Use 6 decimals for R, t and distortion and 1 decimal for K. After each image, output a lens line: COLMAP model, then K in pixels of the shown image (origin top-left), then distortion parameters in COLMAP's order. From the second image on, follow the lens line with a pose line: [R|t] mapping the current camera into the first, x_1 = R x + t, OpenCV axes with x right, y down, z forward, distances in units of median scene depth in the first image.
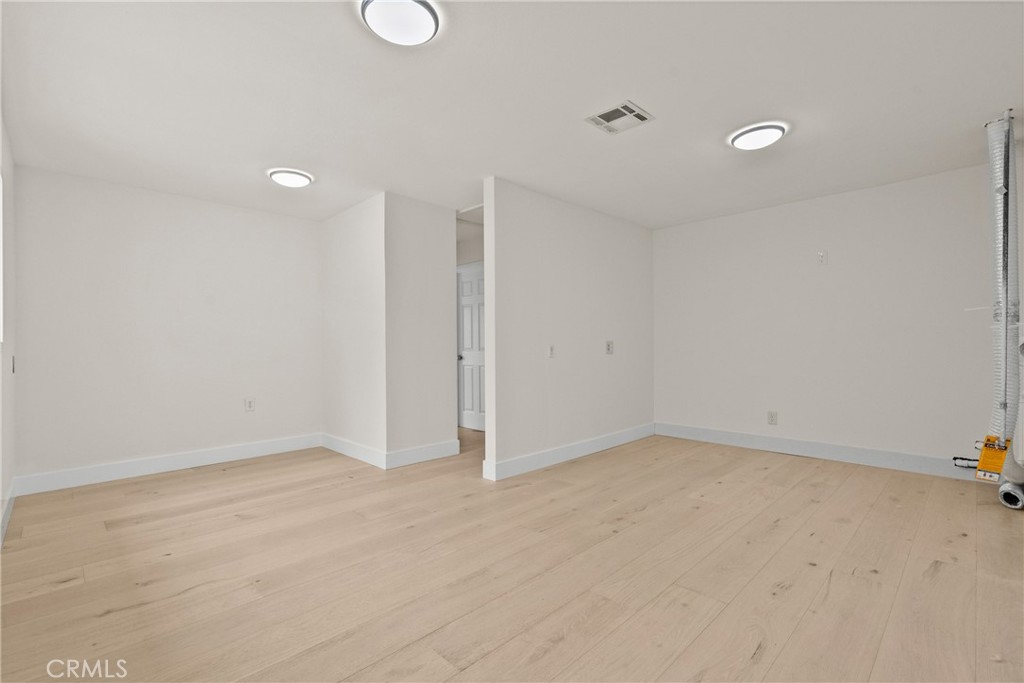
lens RADIAL K [[466.4, 0, 508.6], [0, 466.4, 342.4], [0, 0, 1]] dist [0.000522, 0.000708]
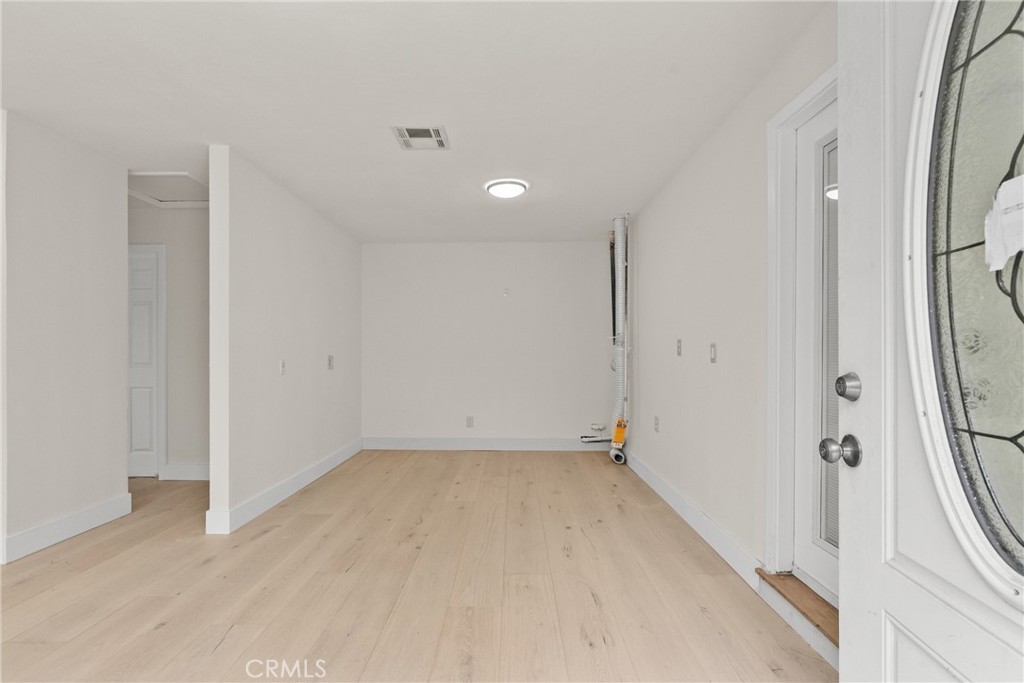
lens RADIAL K [[469.7, 0, 514.9], [0, 469.7, 352.7], [0, 0, 1]] dist [-0.000379, 0.000659]
pose [[0.708283, 0.011385, 0.705837, -0.250661], [-0.009176, 0.999934, -0.006921, -0.006432], [-0.705869, -0.001575, 0.708341, 0.101758]]
